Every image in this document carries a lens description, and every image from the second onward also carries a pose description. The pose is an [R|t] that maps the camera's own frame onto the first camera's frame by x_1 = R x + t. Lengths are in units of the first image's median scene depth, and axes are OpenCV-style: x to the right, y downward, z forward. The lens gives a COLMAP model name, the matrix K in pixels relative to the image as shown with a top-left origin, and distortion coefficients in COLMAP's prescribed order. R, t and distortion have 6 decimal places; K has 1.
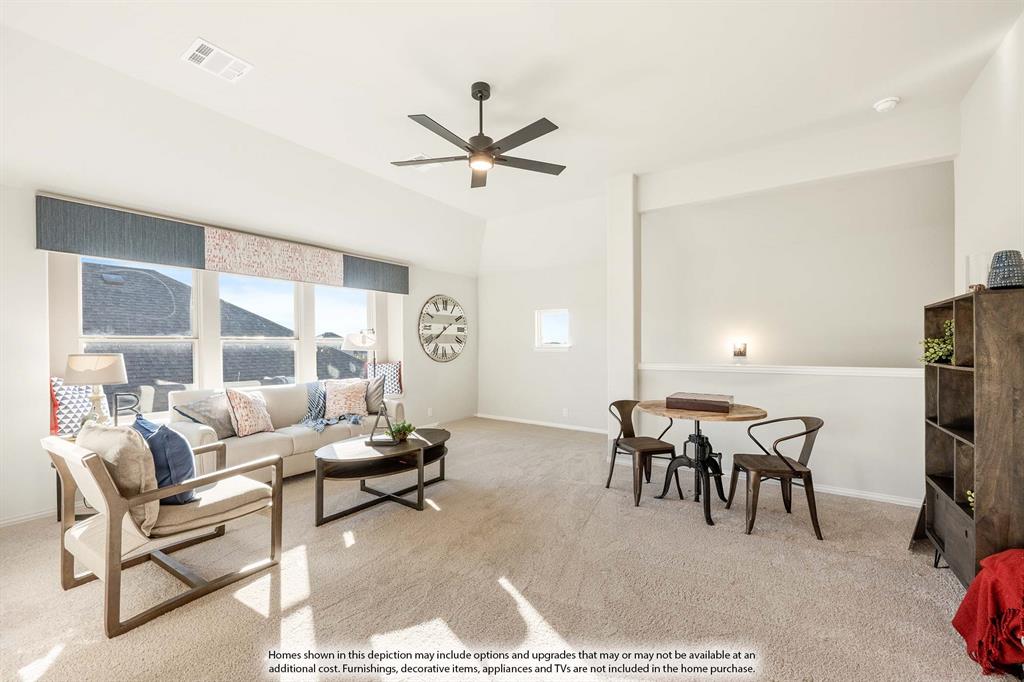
lens RADIAL K [[425.3, 0, 516.9], [0, 425.3, 343.1], [0, 0, 1]] dist [-0.004235, 0.001386]
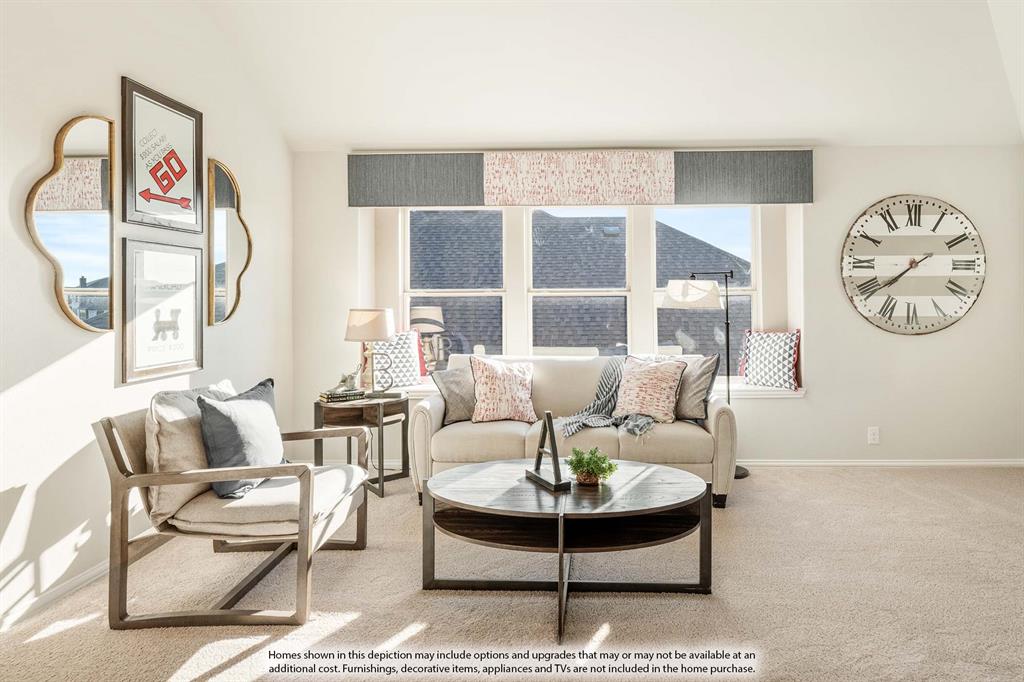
lens RADIAL K [[578.4, 0, 568.6], [0, 578.4, 295.3], [0, 0, 1]] dist [0.000334, 0.002077]
pose [[0.538850, -0.005780, -0.842382, 0.177250], [0.004292, 0.999982, -0.004116, 0.001457], [0.842391, -0.001398, 0.538865, 0.349275]]
